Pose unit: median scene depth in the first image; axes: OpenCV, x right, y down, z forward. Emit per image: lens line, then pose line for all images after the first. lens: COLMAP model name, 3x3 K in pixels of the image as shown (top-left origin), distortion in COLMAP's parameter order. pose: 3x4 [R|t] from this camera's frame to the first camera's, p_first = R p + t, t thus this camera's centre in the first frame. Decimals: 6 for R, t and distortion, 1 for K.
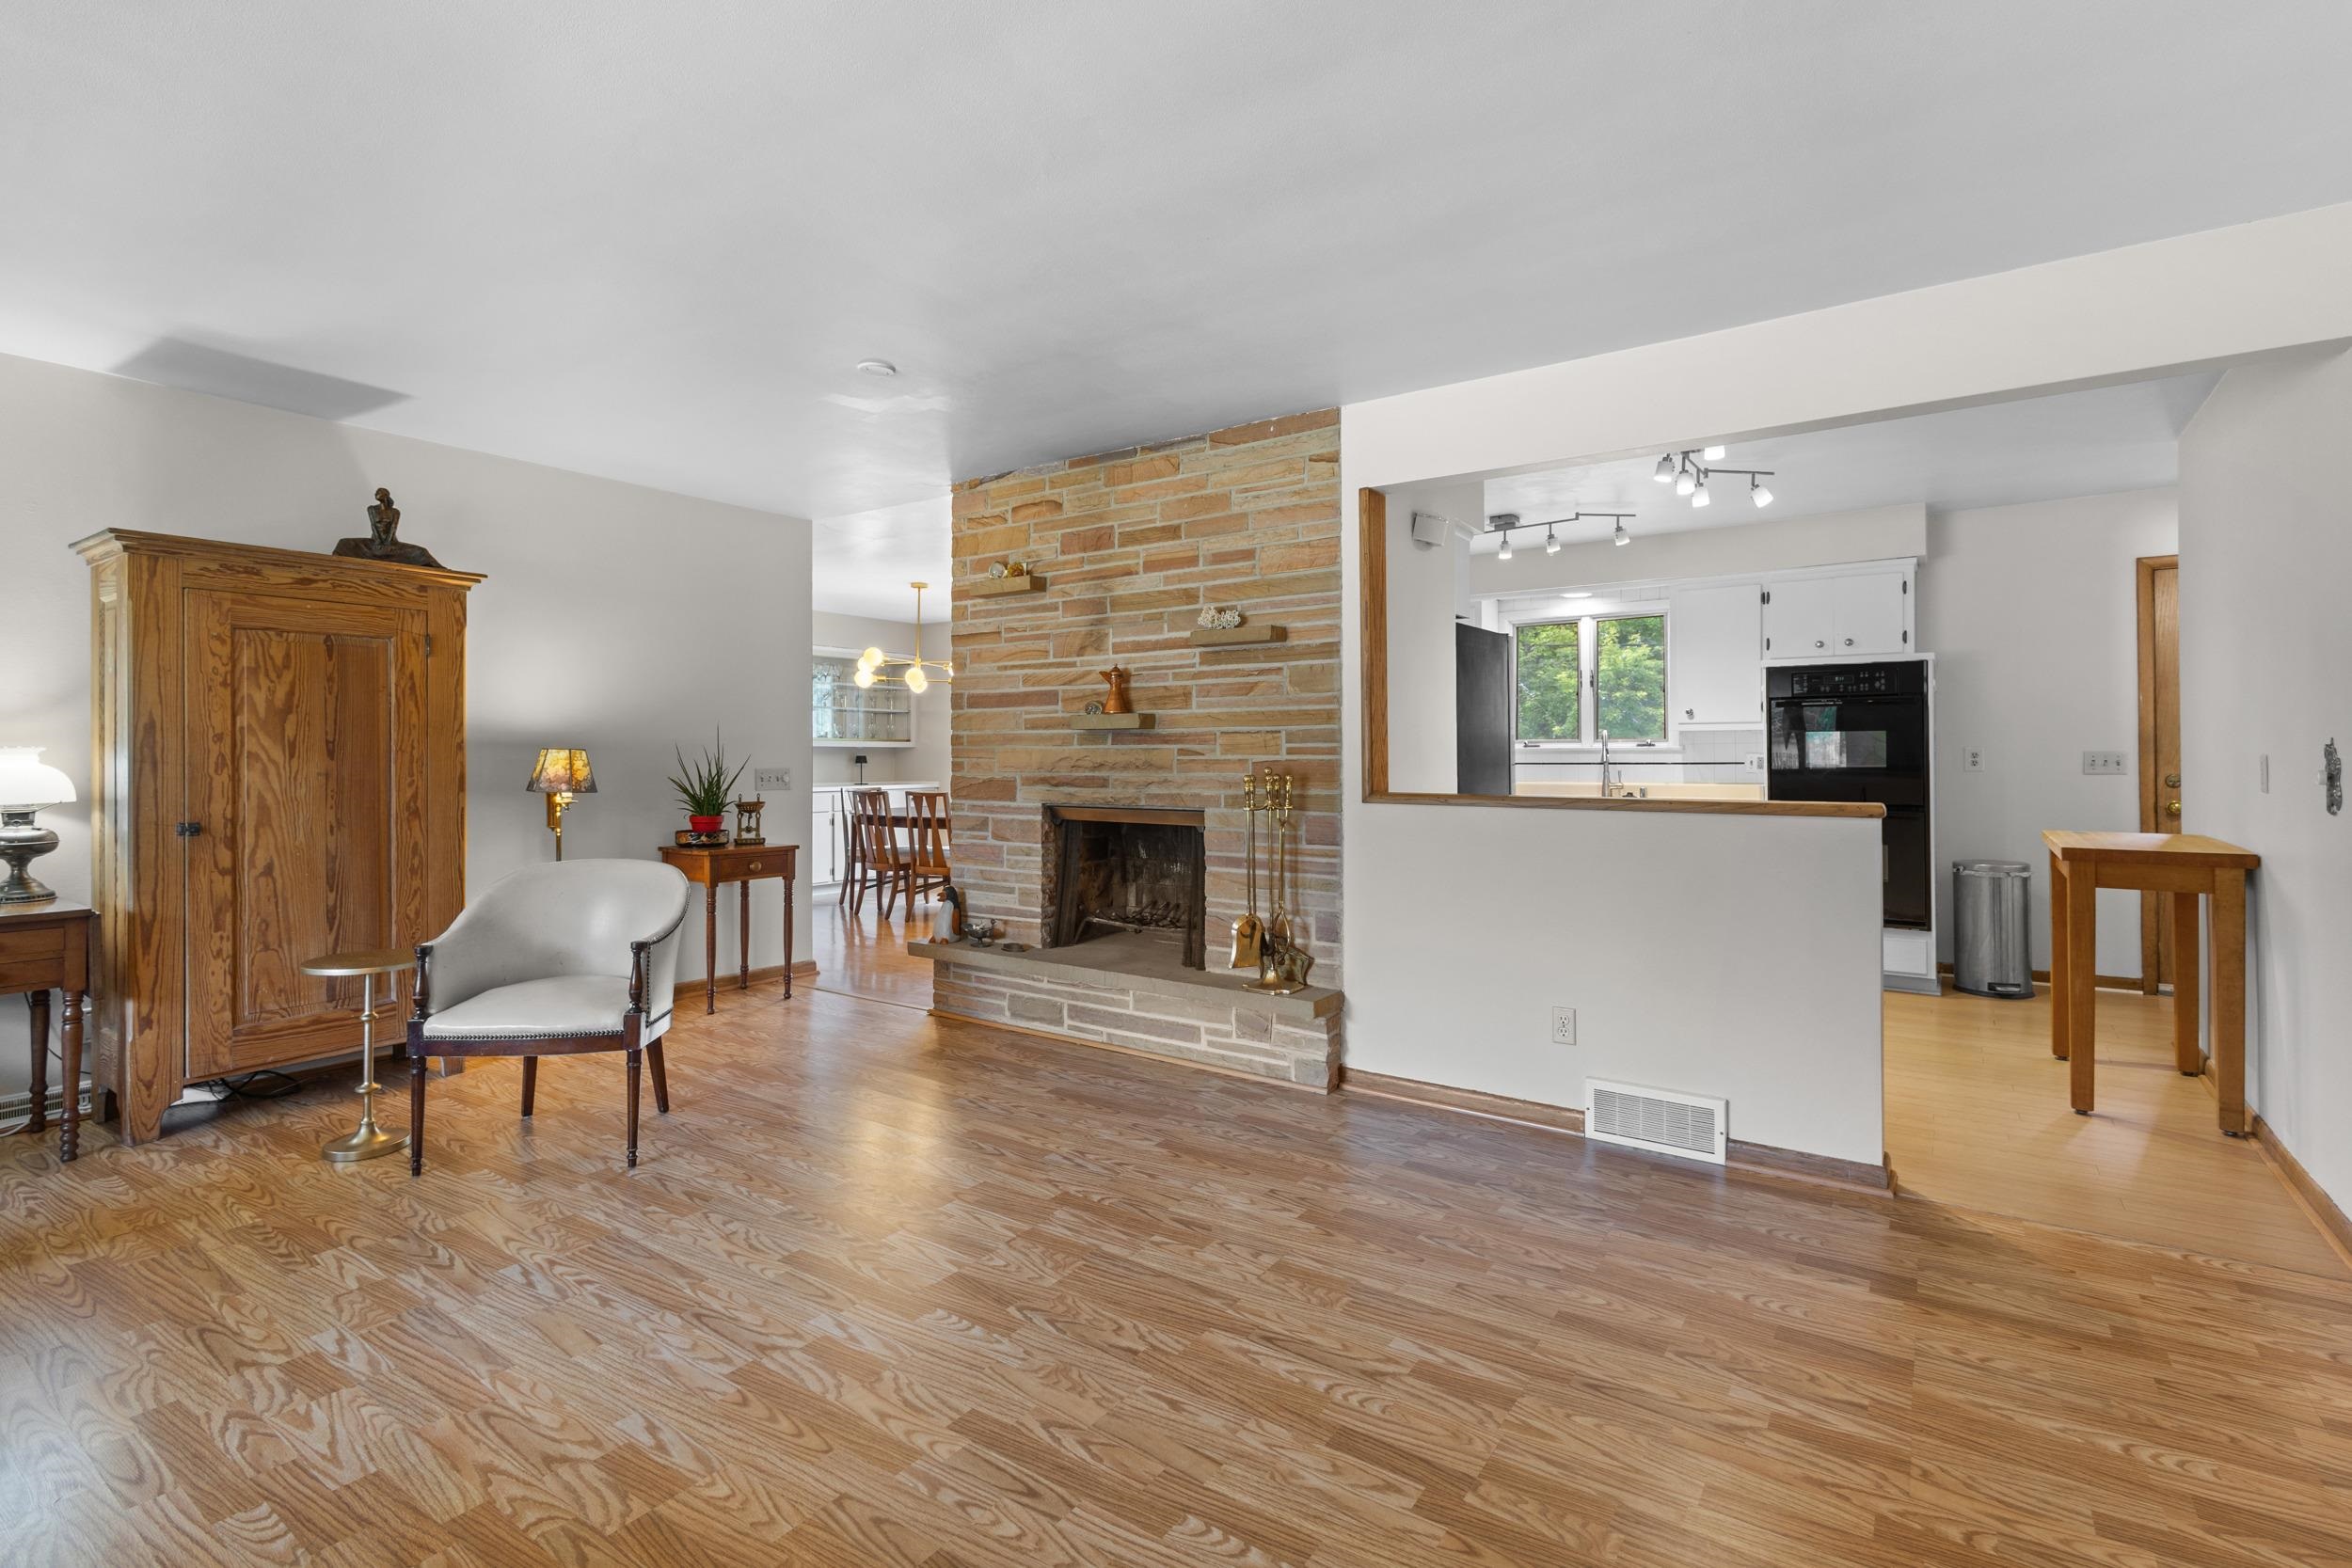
lens RADIAL K [[1083.6, 0, 1179.3], [0, 1083.6, 763.1], [0, 0, 1]] dist [-0.001727, -0.000613]
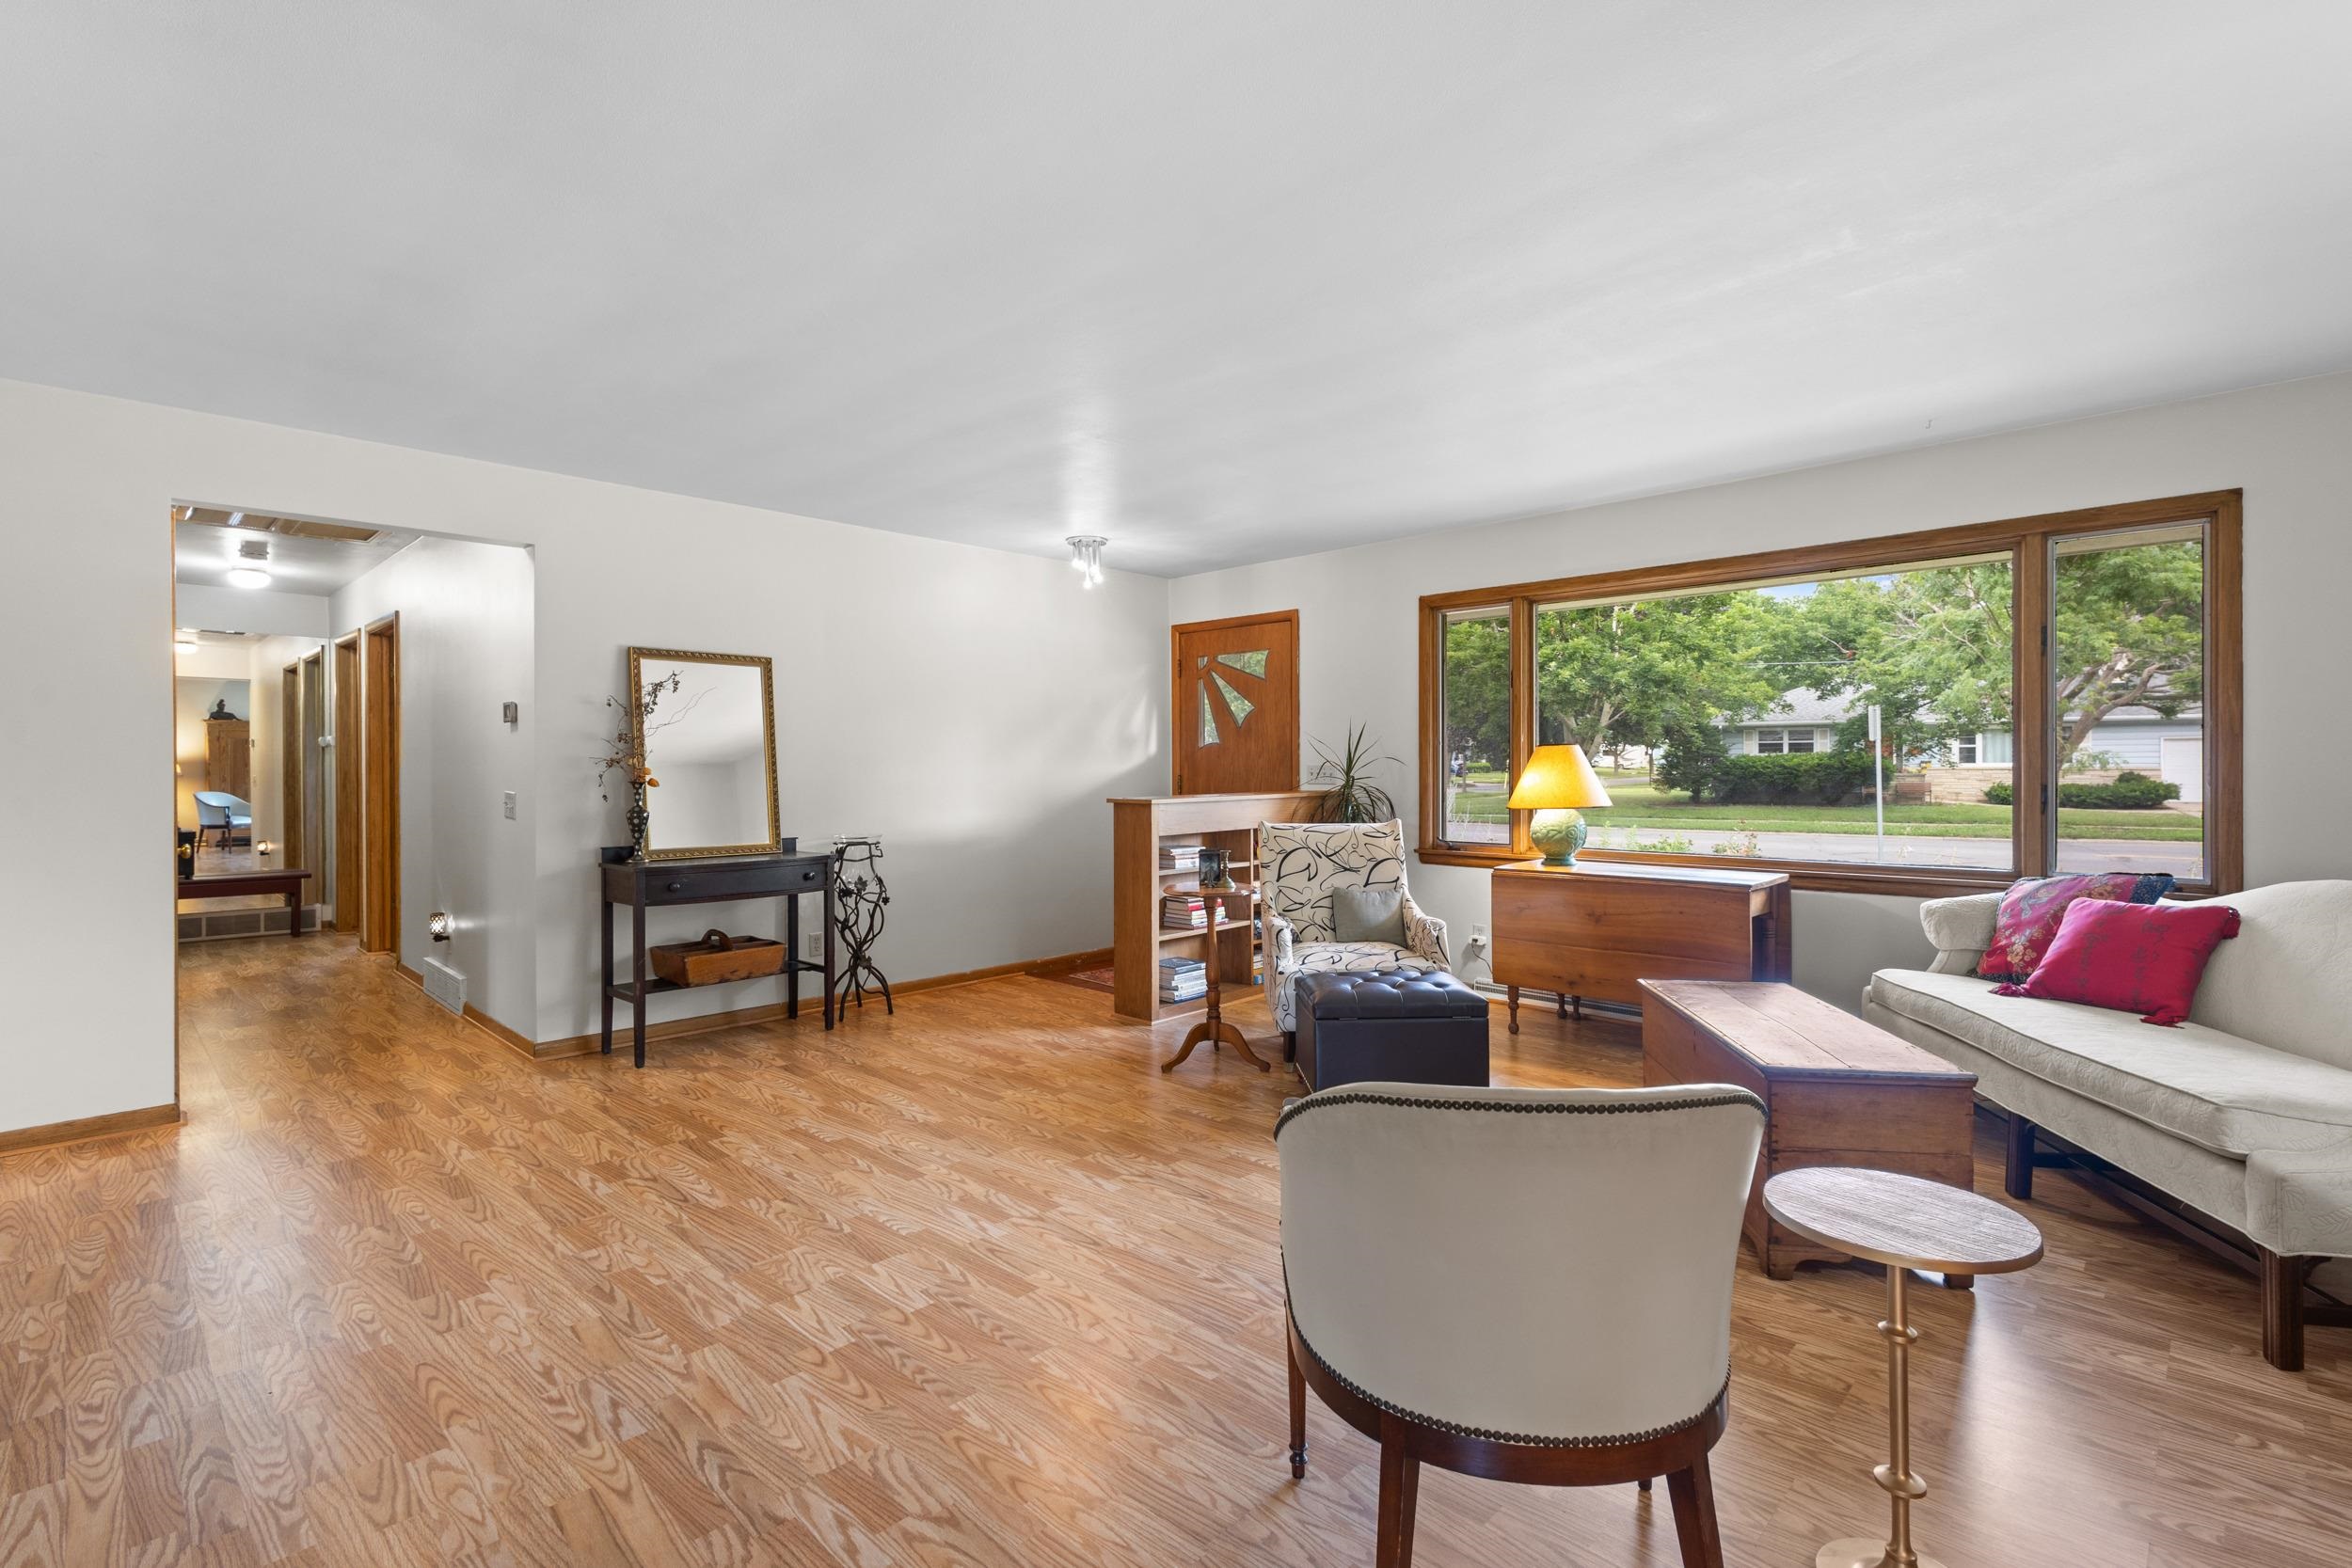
lens RADIAL K [[1083.6, 0, 1173.1], [0, 1083.6, 768.7], [0, 0, 1]] dist [-0.001727, -0.000613]
pose [[-0.985927, -0.001204, 0.167169, -0.758261], [0.000768, 0.999931, 0.011729, -0.030459], [-0.167172, 0.011692, -0.985858, 2.250542]]
